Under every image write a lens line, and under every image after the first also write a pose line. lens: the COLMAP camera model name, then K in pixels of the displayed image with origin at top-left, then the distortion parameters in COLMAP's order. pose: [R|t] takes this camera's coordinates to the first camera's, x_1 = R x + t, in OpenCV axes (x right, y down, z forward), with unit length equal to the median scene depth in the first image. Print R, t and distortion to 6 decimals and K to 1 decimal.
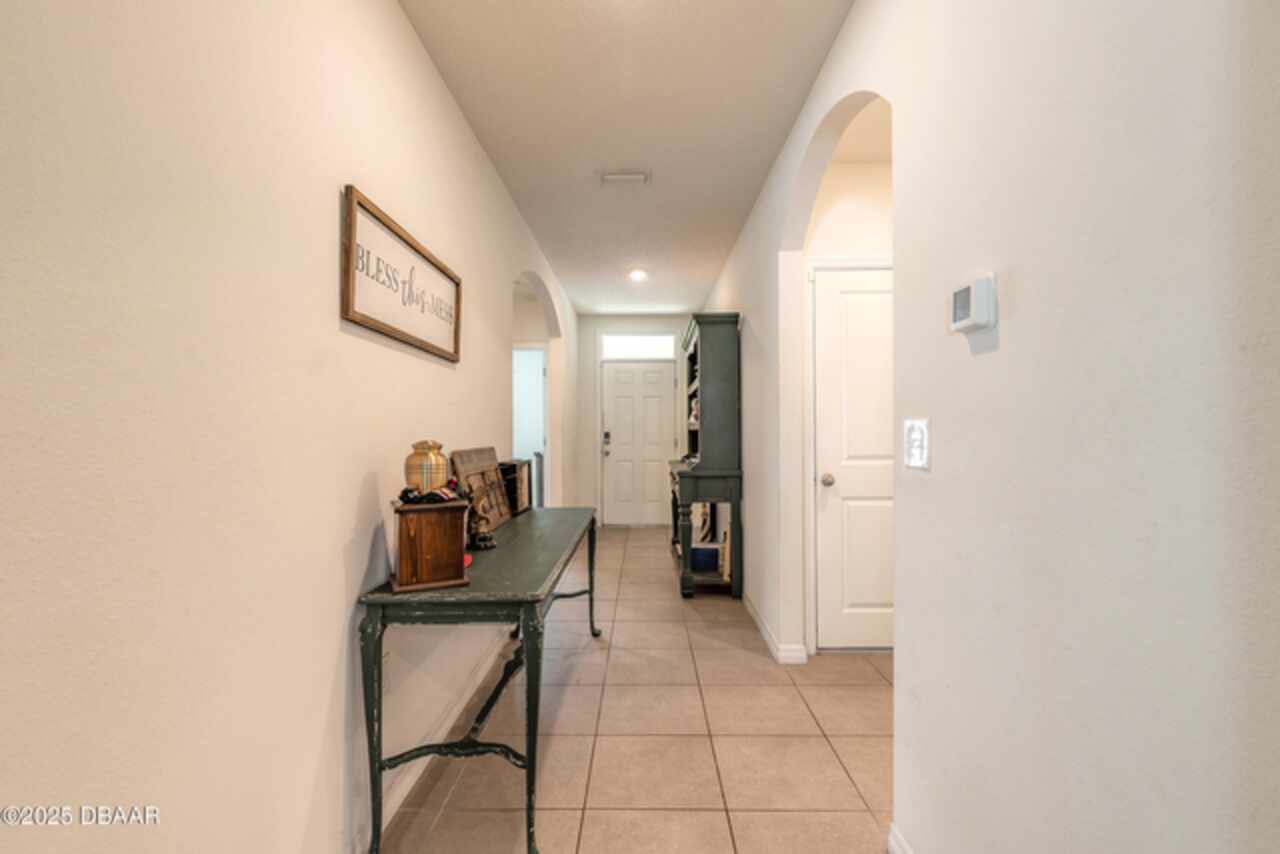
lens RADIAL K [[578.0, 0, 632.6], [0, 578.0, 431.2], [0, 0, 1]] dist [0.000740, -0.000143]
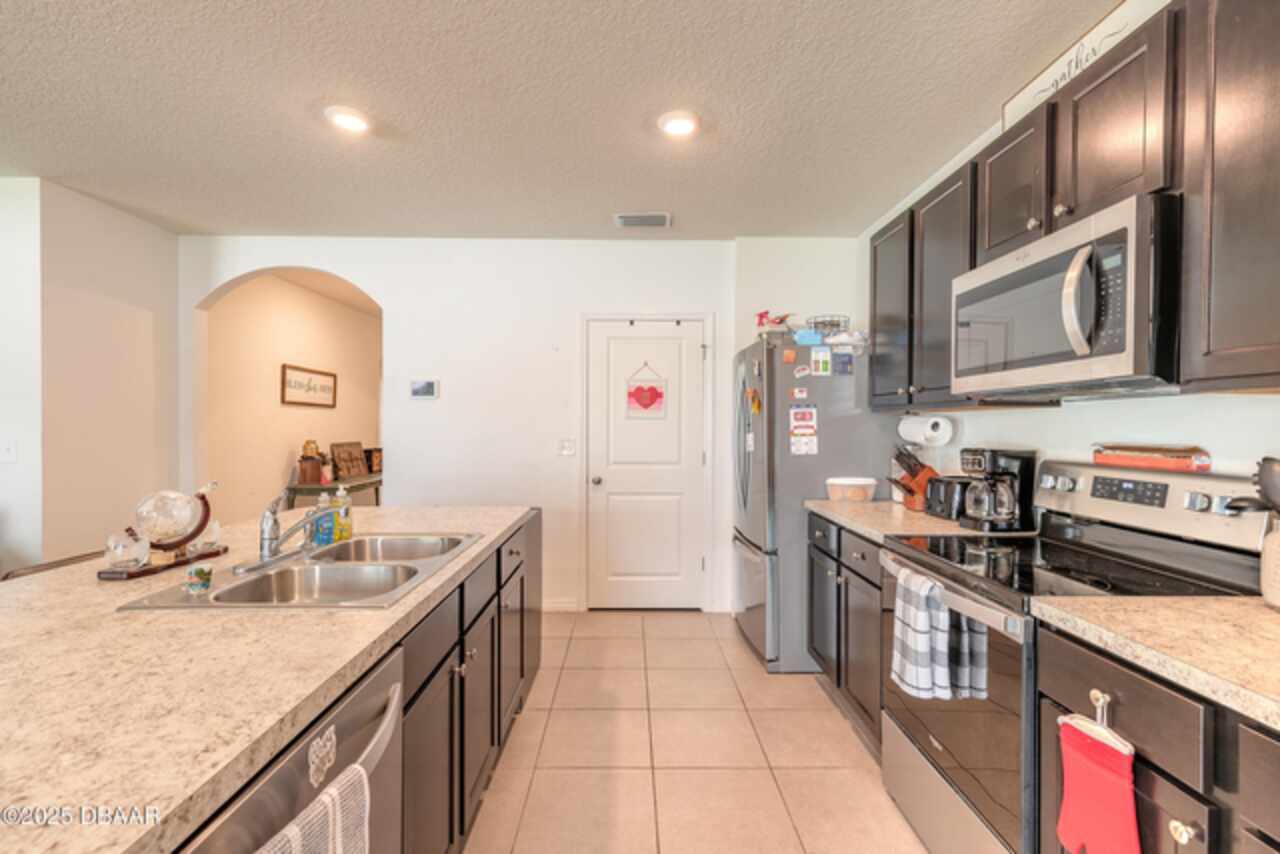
lens RADIAL K [[578.0, 0, 632.6], [0, 578.0, 431.2], [0, 0, 1]] dist [0.000740, -0.000143]
pose [[0.999665, 0.003413, 0.025656, 1.332565], [-0.003637, 0.999956, 0.008673, -0.064996], [-0.025625, -0.008764, 0.999633, -2.215996]]
